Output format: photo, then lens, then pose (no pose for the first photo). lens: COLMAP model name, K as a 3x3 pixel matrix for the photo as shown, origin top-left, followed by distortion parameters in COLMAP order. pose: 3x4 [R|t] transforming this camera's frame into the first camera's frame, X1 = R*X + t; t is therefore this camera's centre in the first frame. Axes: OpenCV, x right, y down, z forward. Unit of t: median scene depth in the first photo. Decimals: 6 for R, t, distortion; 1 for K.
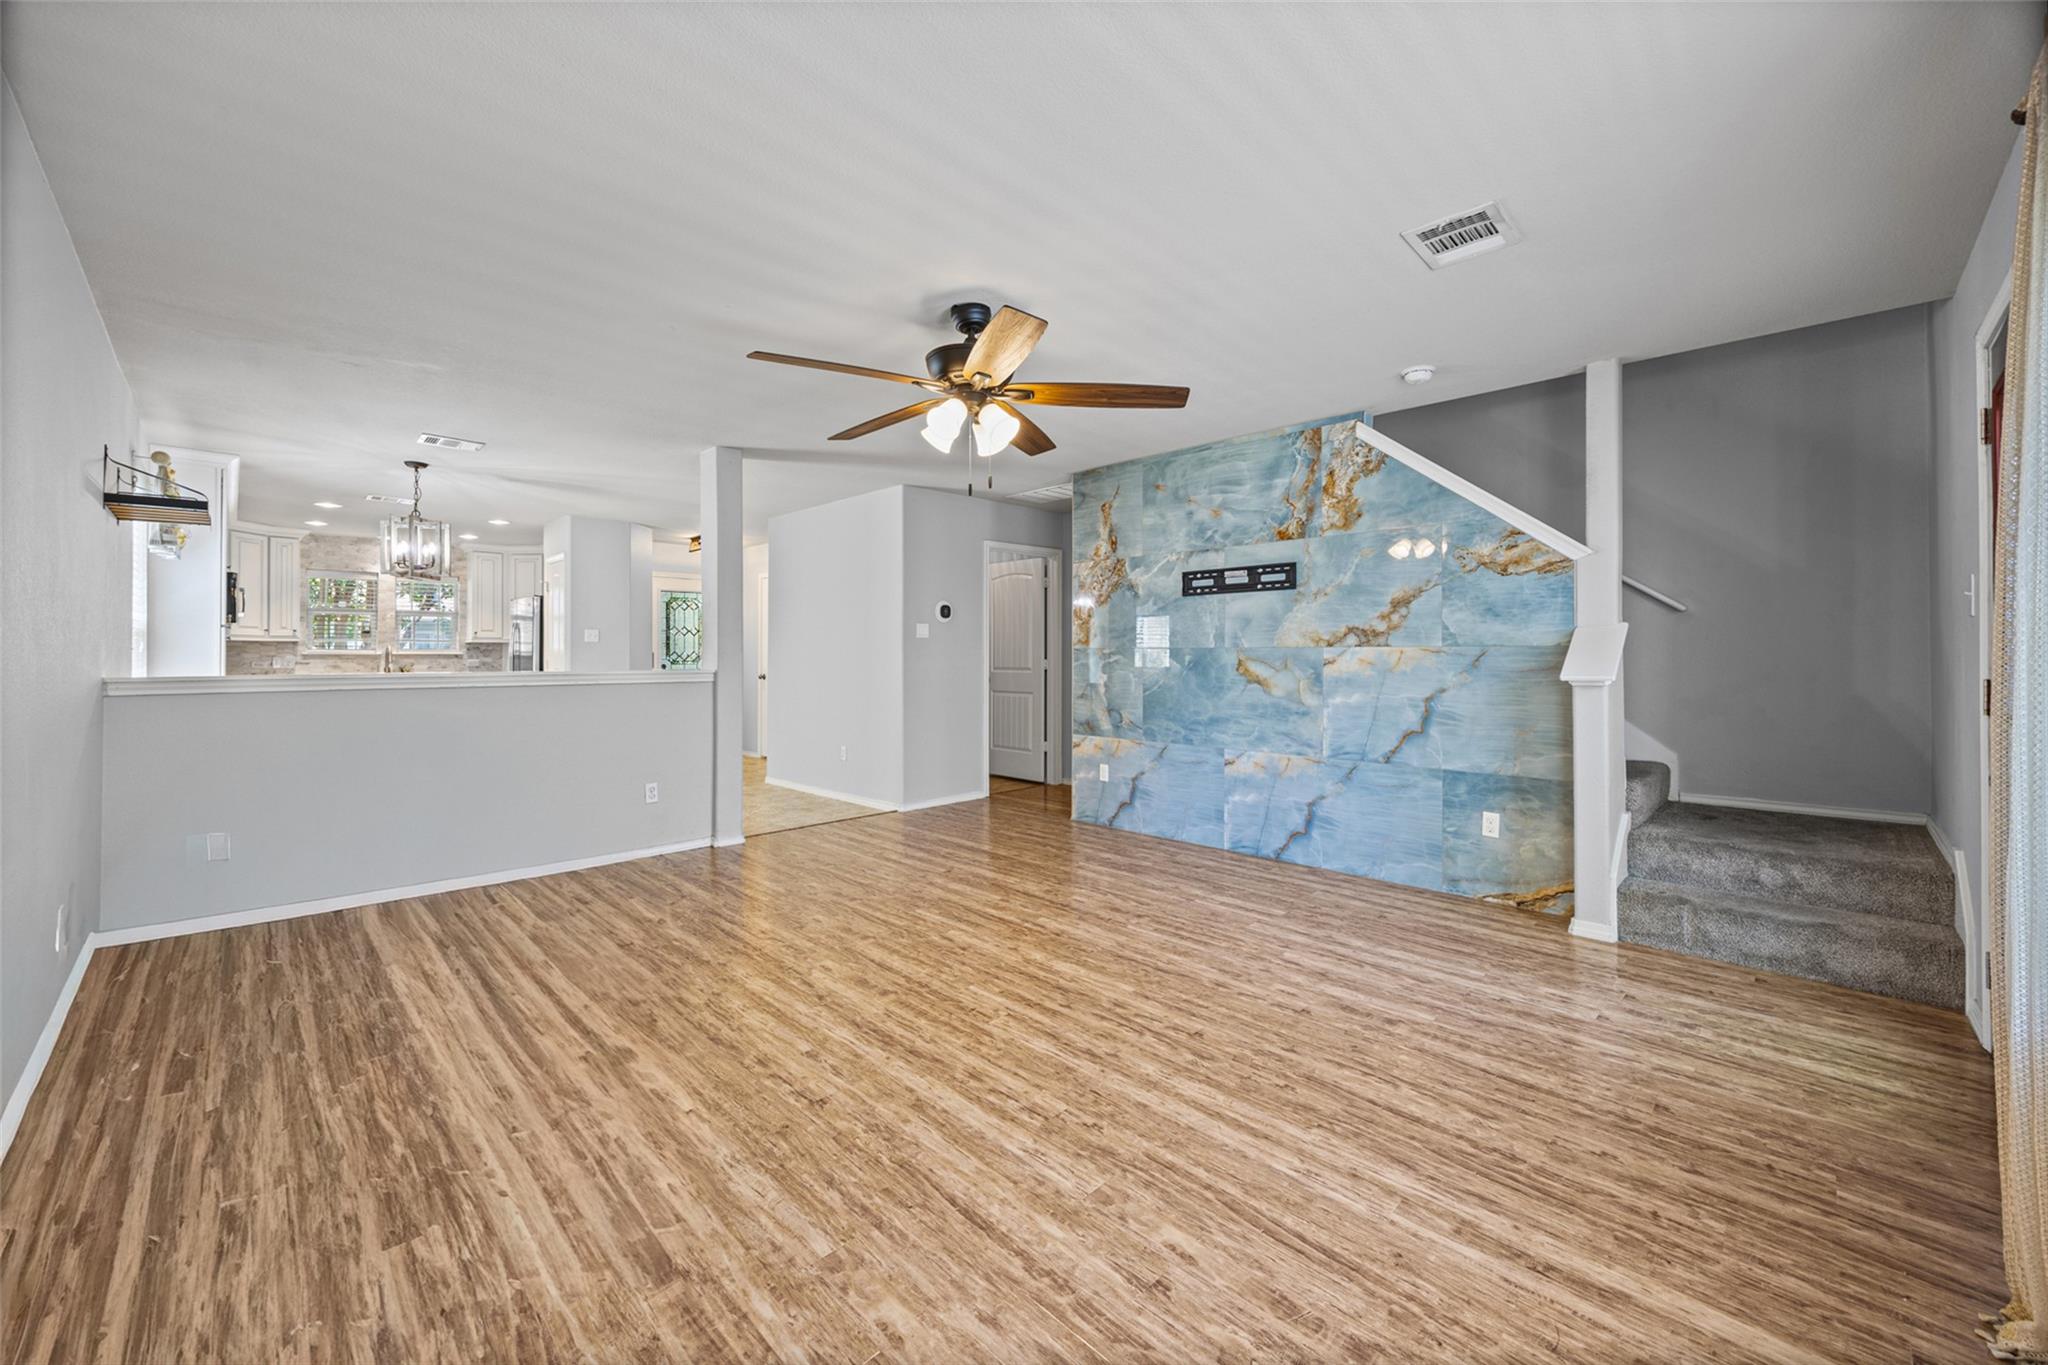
lens RADIAL K [[790.3, 0, 1022.0], [0, 790.3, 652.3], [0, 0, 1]] dist [0.000265, -0.000489]
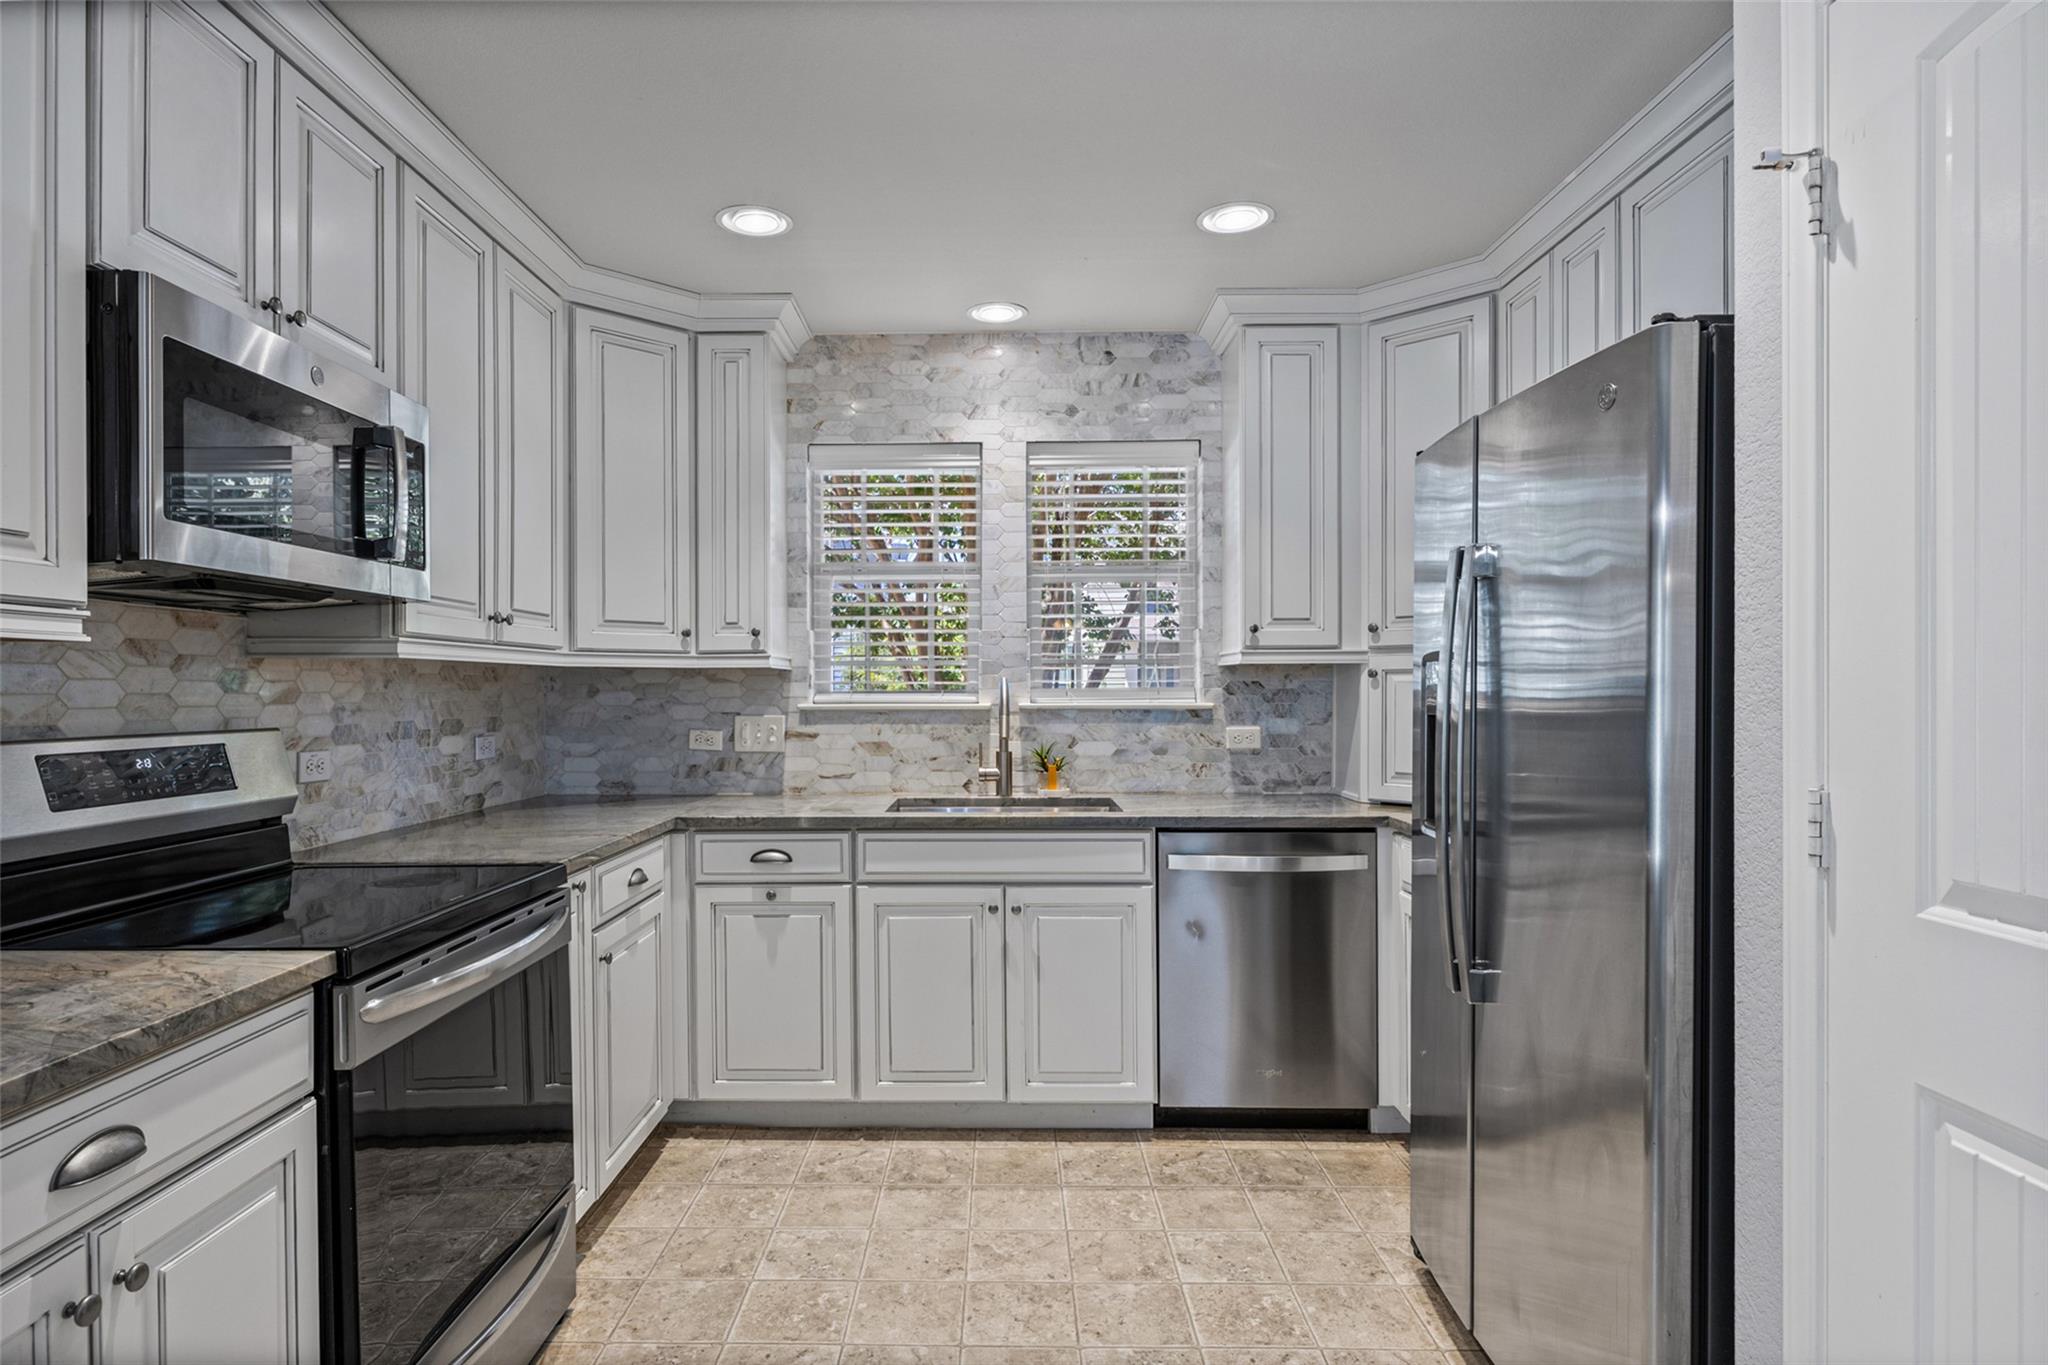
lens RADIAL K [[1115.8, 0, 969.6], [0, 1115.8, 691.3], [0, 0, 1]] dist [0.003890, -0.001404]
pose [[0.685911, 0.001770, -0.727683, -1.334224], [0.005509, 0.999956, 0.007625, -0.019157], [0.727664, -0.009239, 0.685871, 1.854014]]
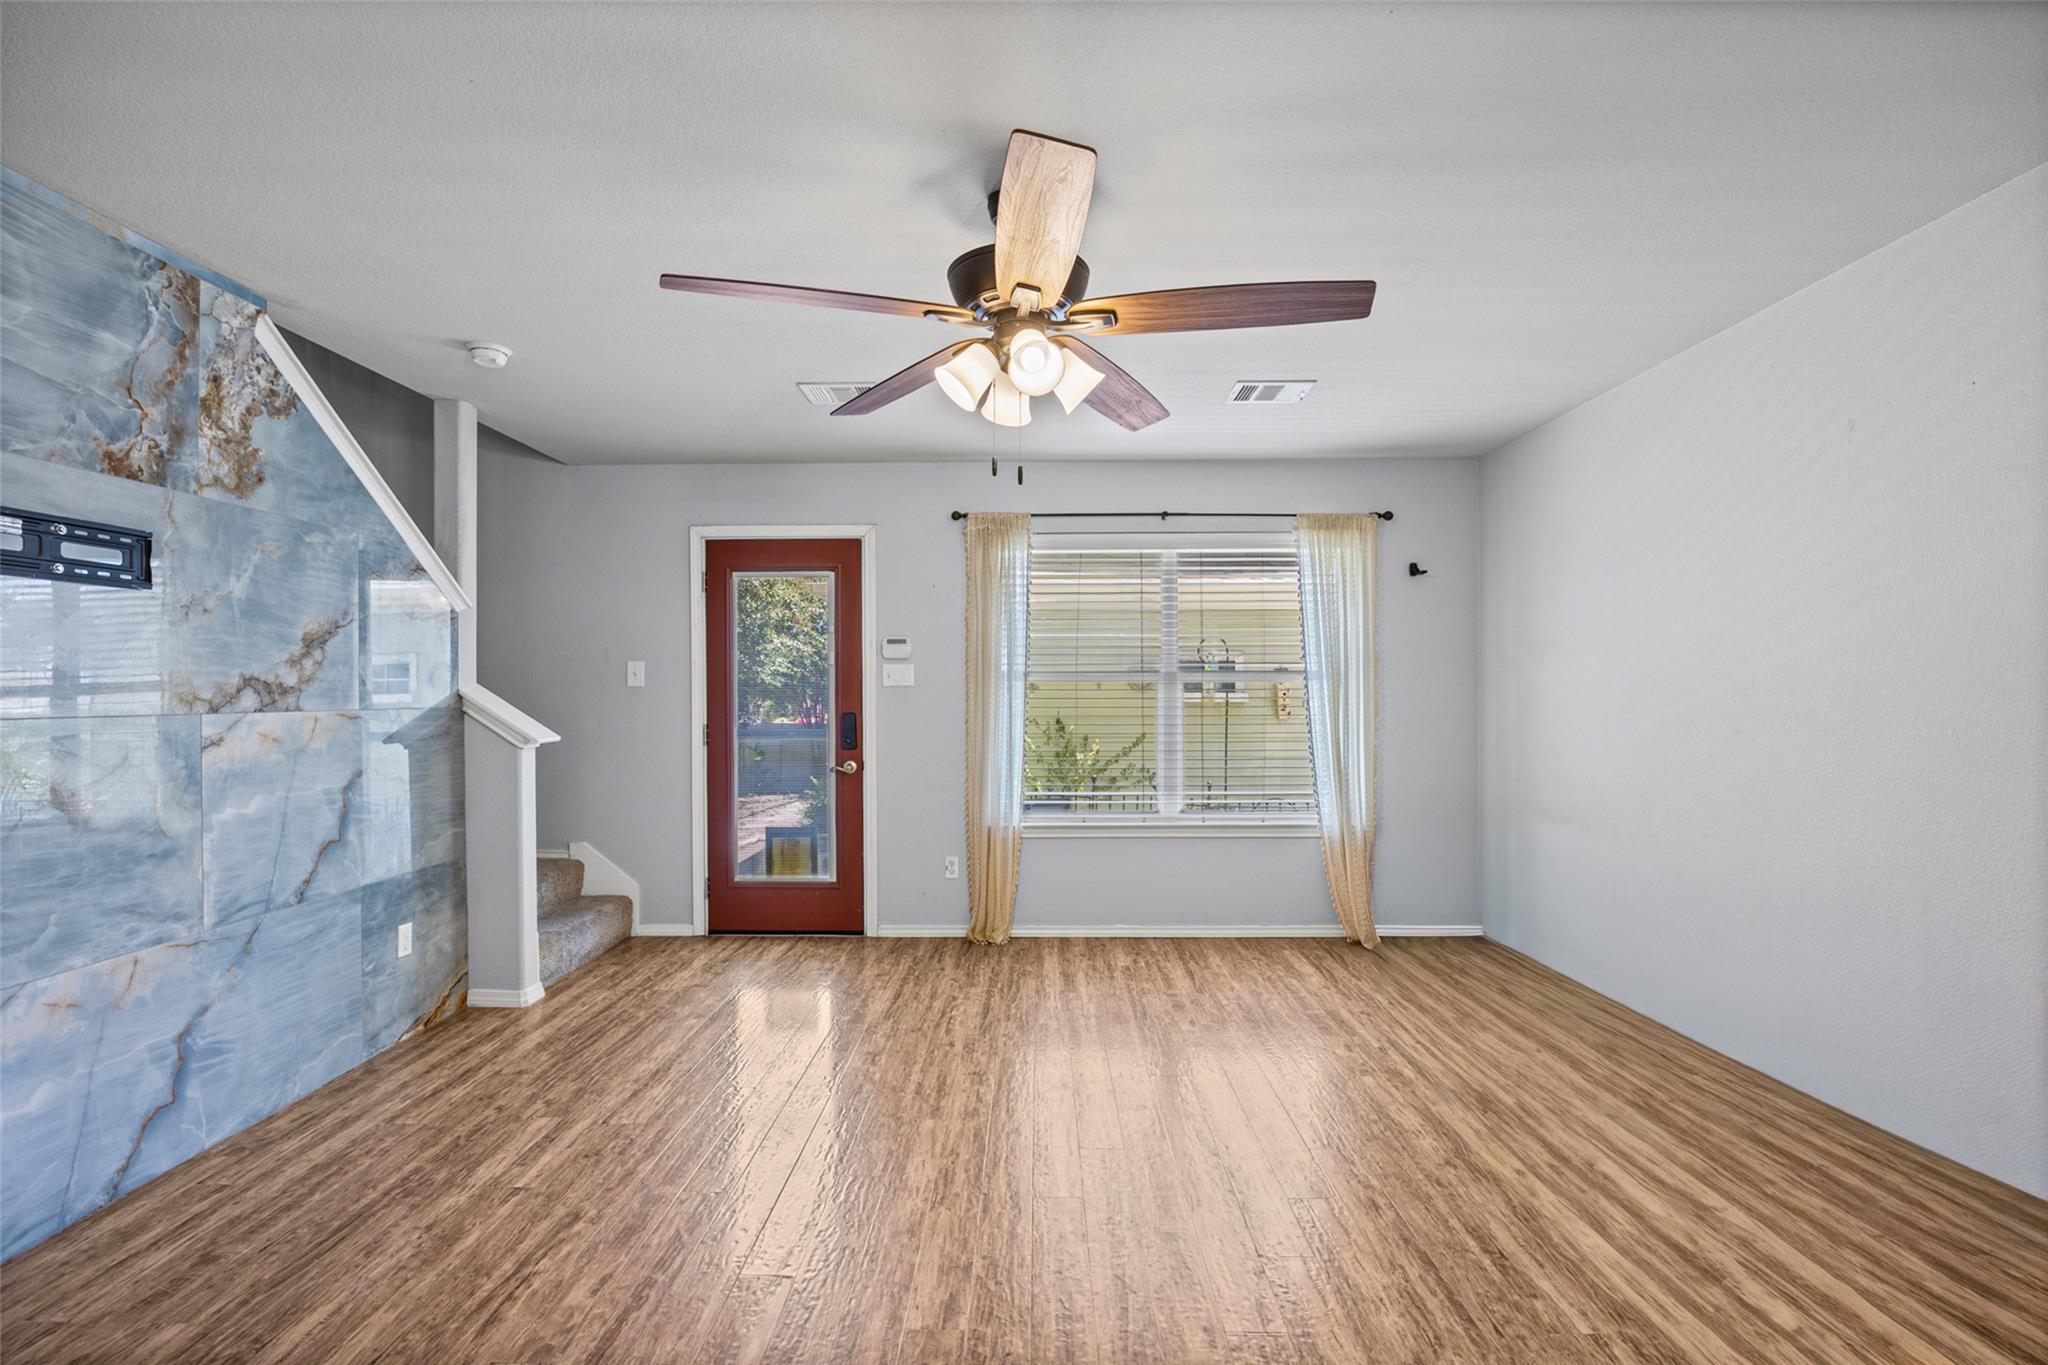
lens RADIAL K [[920.8, 0, 1022.0], [0, 920.8, 691.2], [0, 0, 1]] dist [-0.009975, 0.000560]
pose [[-0.694138, 0.002632, 0.719837, -0.543522], [0.000419, 0.999995, -0.003252, -0.025396], [-0.719842, -0.001956, -0.694135, 1.369098]]
